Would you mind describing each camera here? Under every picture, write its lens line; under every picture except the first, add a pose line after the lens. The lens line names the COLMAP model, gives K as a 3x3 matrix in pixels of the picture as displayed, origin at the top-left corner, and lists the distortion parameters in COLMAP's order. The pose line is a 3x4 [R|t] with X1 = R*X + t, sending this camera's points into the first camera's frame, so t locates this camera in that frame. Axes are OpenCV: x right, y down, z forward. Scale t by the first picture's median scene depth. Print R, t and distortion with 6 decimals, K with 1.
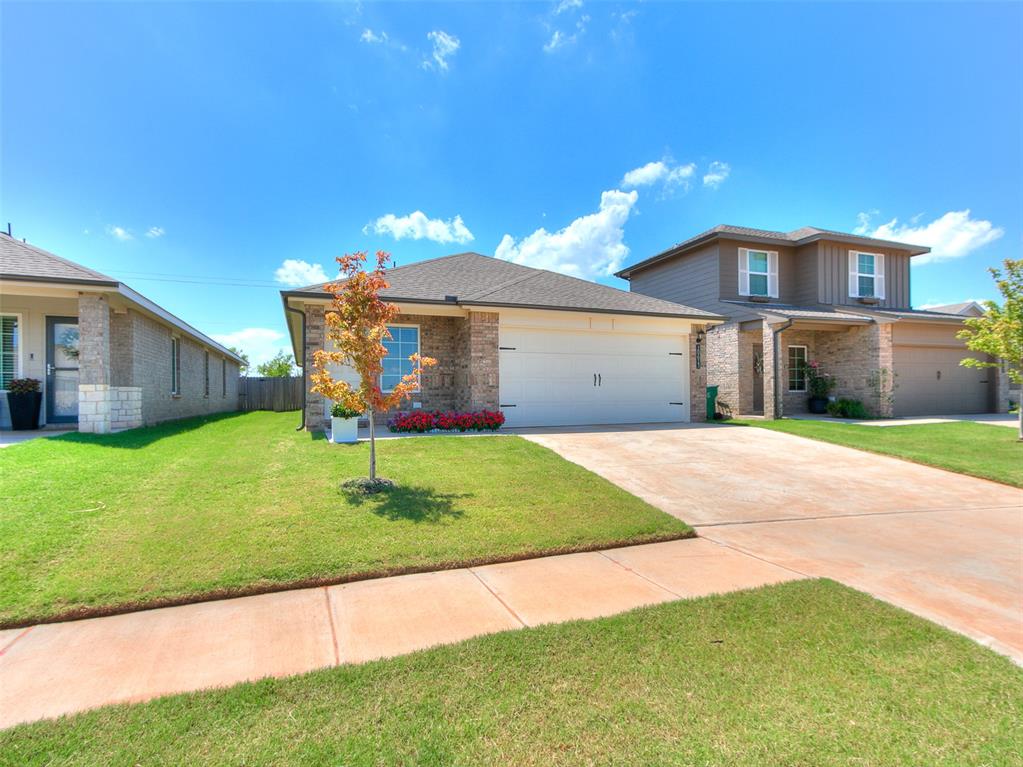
lens RADIAL K [[523.6, 0, 516.9], [0, 523.6, 388.6], [0, 0, 1]] dist [0.019423, 0.004418]
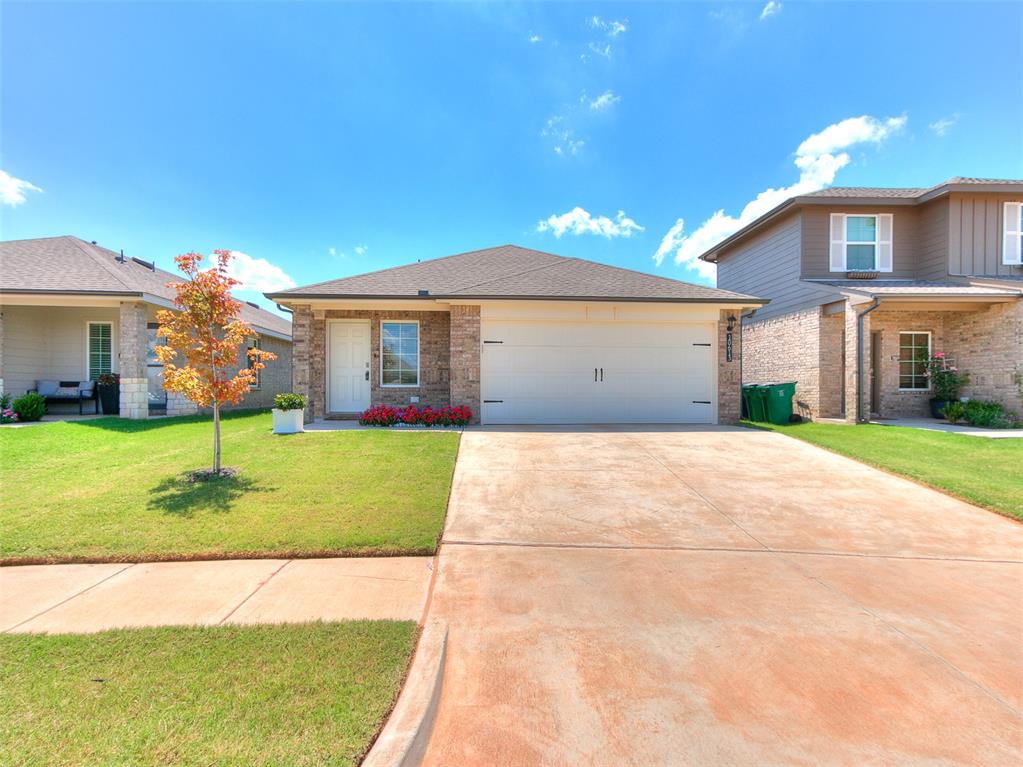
lens RADIAL K [[523.6, 0, 514.3], [0, 523.6, 386.2], [0, 0, 1]] dist [0.019423, 0.004418]
pose [[0.951171, 0.007283, -0.308578, 0.251846], [-0.006016, 0.999969, 0.005058, -0.000425], [0.308605, -0.002955, 0.951186, 0.076191]]
